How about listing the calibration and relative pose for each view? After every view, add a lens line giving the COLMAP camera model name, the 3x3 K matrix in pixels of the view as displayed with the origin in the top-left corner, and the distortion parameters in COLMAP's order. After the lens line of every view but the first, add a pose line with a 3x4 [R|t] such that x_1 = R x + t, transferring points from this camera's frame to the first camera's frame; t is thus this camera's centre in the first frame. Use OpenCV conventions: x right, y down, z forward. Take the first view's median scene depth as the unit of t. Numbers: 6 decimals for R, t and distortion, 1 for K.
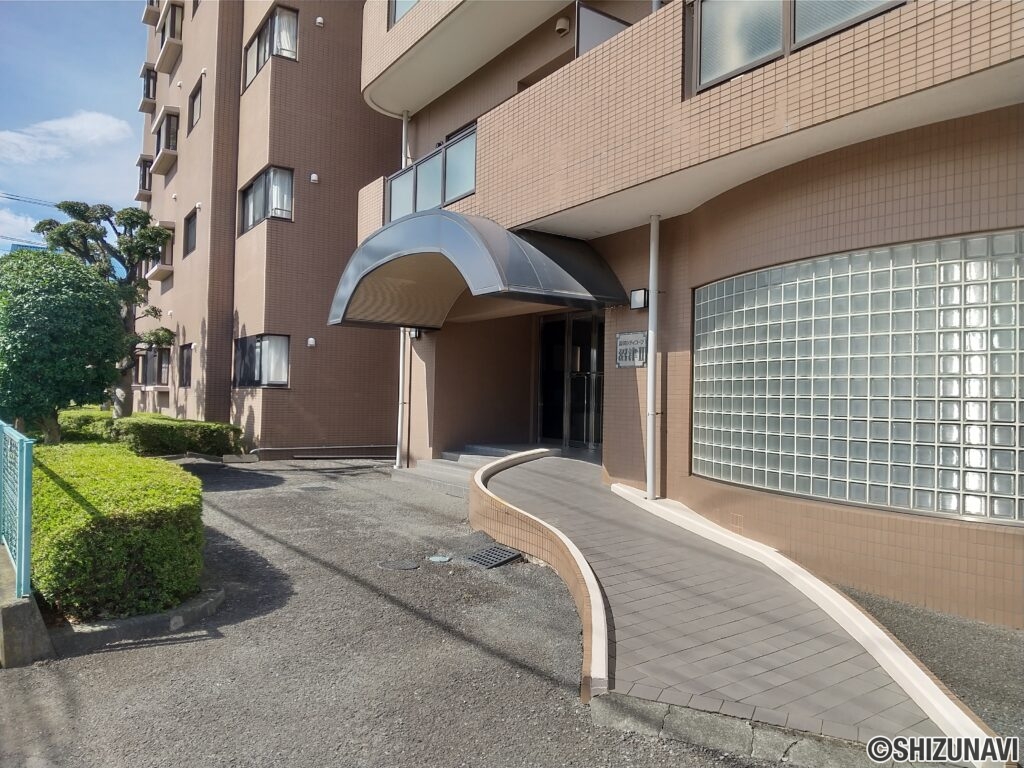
lens RADIAL K [[720.0, 0, 512.6], [0, 720.0, 380.0], [0, 0, 1]] dist [-0.001478, 0.004487]
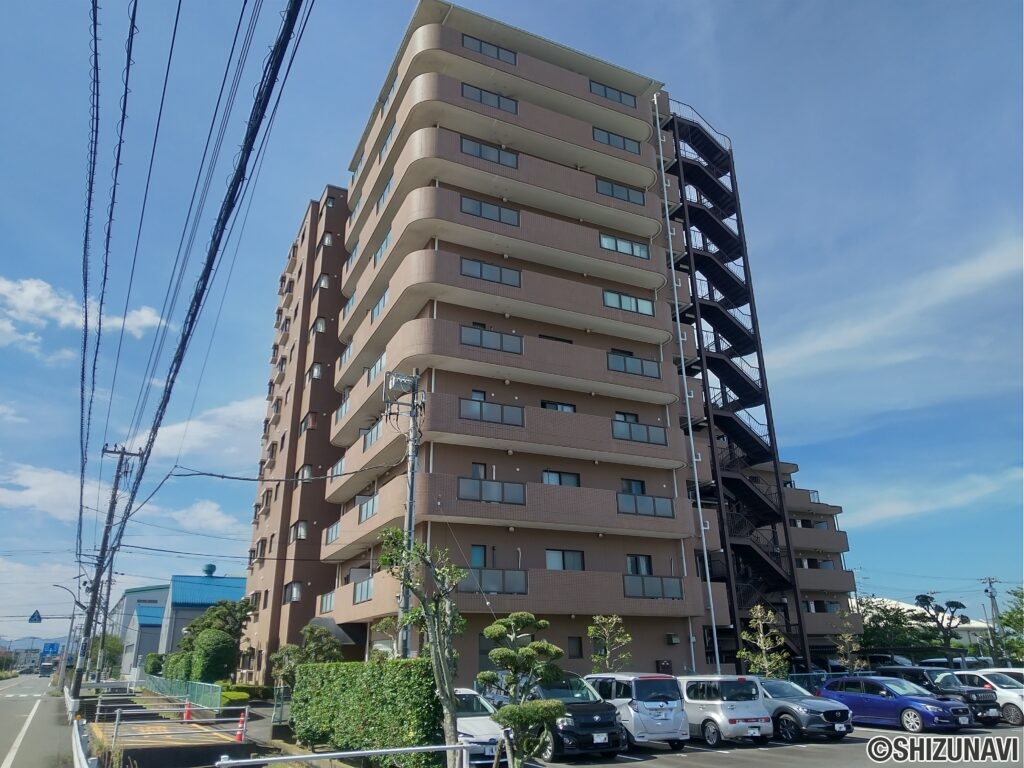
lens RADIAL K [[720.0, 0, 504.2], [0, 720.0, 386.2], [0, 0, 1]] dist [-0.001478, 0.004487]
pose [[0.987952, -0.083654, -0.130204, 0.831176], [0.035208, 0.940749, -0.337271, -0.050488], [0.150703, 0.328624, 0.932360, -1.580089]]
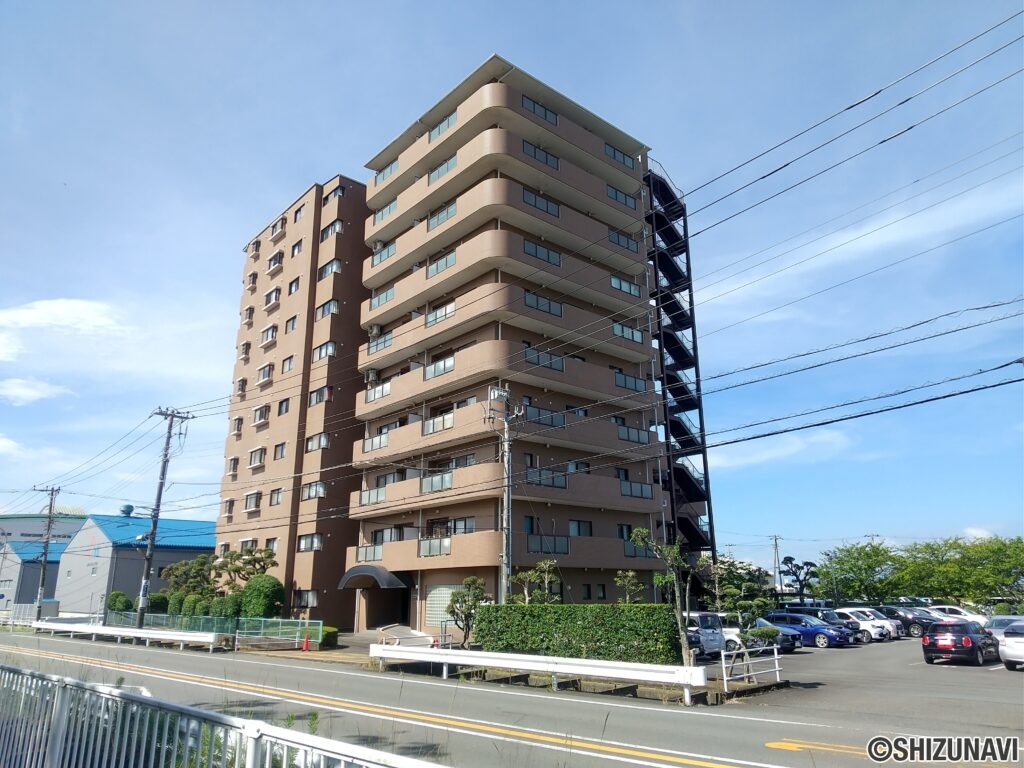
lens RADIAL K [[720.0, 0, 505.9], [0, 720.0, 377.6], [0, 0, 1]] dist [-0.001478, 0.004487]
pose [[0.993122, 0.008797, 0.116750, 0.111221], [0.022720, 0.963736, -0.265888, -0.099813], [-0.114856, 0.266711, 0.956908, -2.199405]]
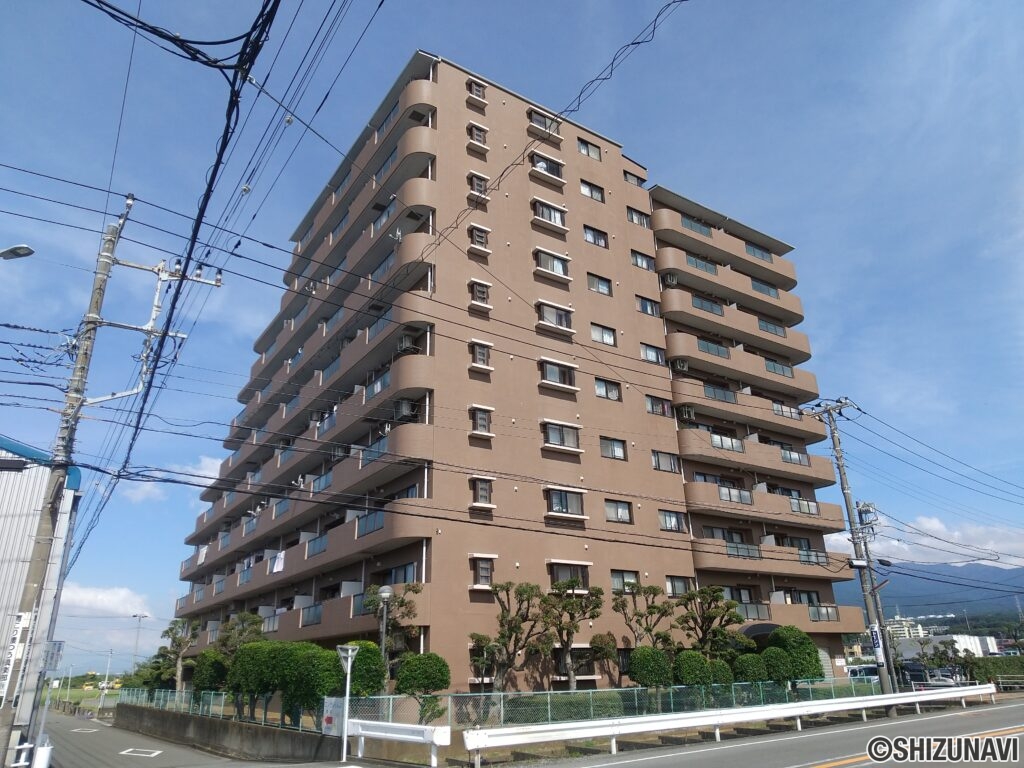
lens RADIAL K [[720.0, 0, 512.9], [0, 720.0, 386.2], [0, 0, 1]] dist [-0.001478, 0.004487]
pose [[-0.007080, 0.341030, 0.940026, -2.824288], [-0.009119, 0.939988, -0.341086, -0.059325], [-0.999933, -0.010987, -0.003545, 1.529098]]
